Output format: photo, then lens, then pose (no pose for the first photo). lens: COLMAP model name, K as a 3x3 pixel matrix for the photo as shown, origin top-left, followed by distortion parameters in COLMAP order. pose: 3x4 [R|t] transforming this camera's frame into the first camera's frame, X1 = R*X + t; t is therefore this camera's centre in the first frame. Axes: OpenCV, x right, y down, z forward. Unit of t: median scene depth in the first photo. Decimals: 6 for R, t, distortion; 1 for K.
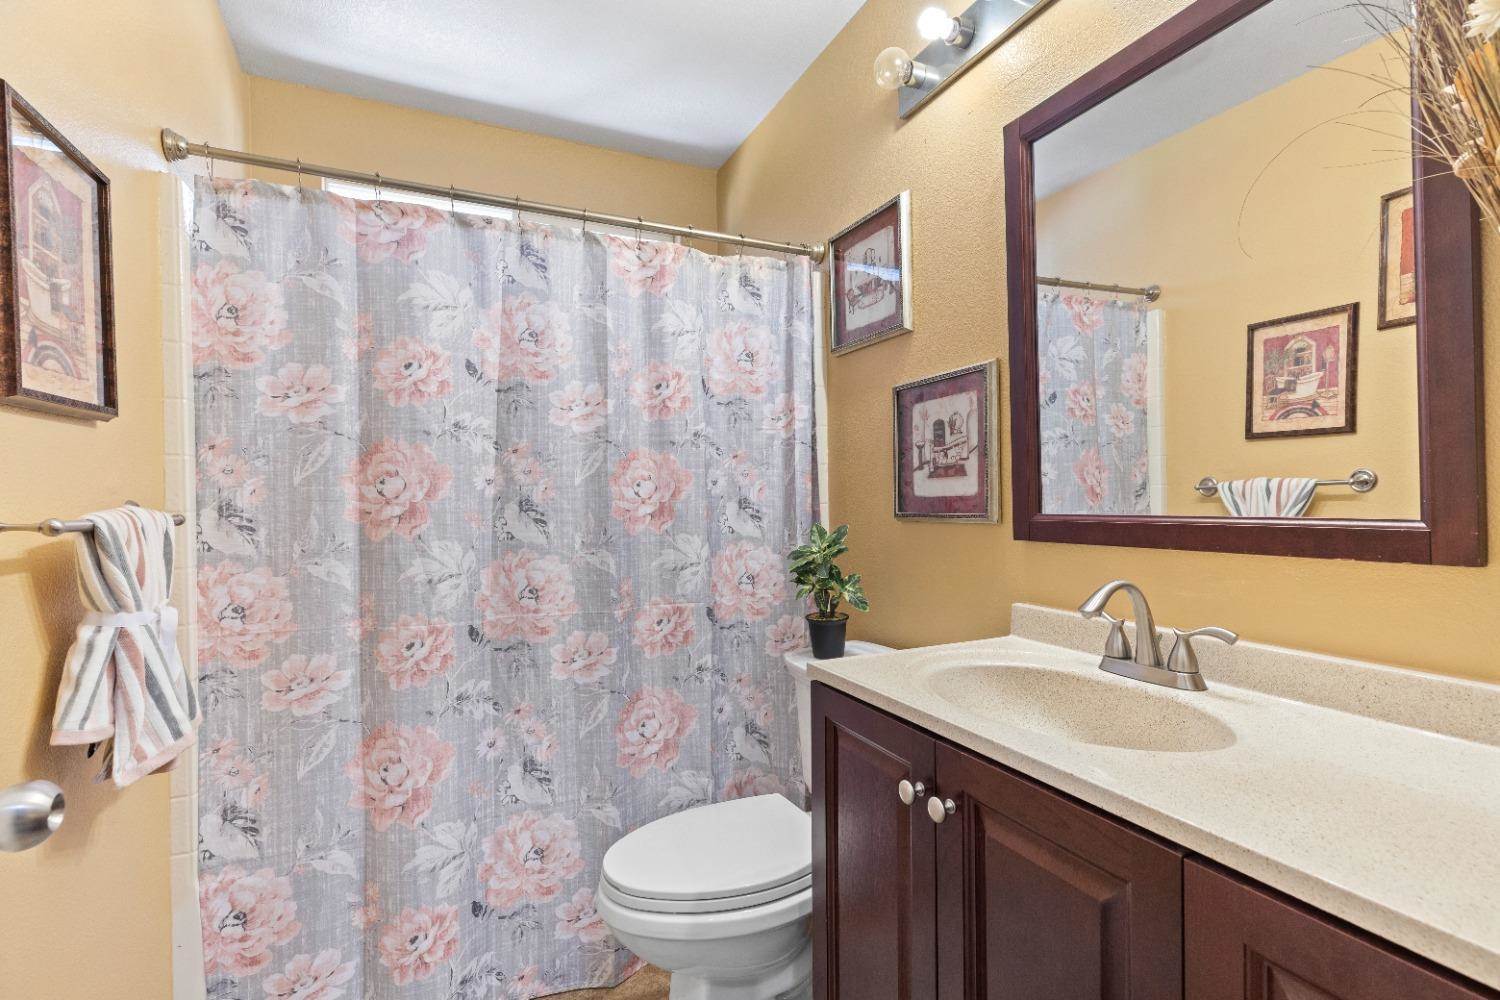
lens RADIAL K [[669.7, 0, 725.9], [0, 669.7, 497.0], [0, 0, 1]] dist [0.001518, -0.000029]
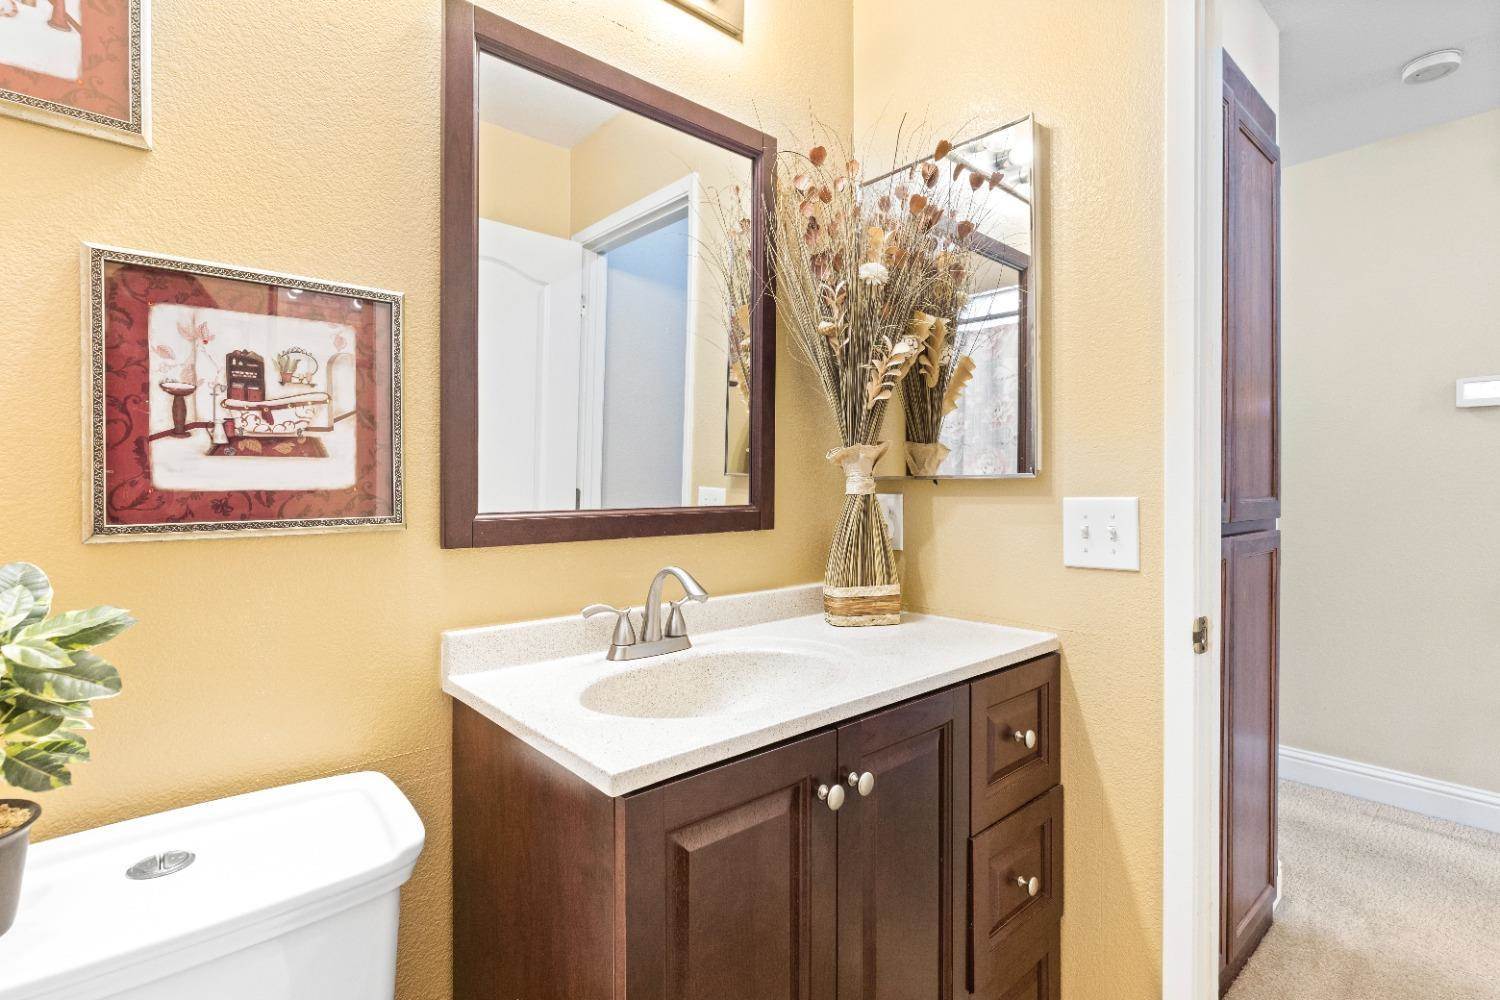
lens RADIAL K [[717.4, 0, 748.6], [0, 717.4, 484.7], [0, 0, 1]] dist [-0.000917, -0.000054]
pose [[-0.309234, 0.011693, 0.950914, -0.384305], [0.002045, 0.999930, -0.011631, 0.002413], [-0.950984, -0.001652, -0.309236, 0.816499]]
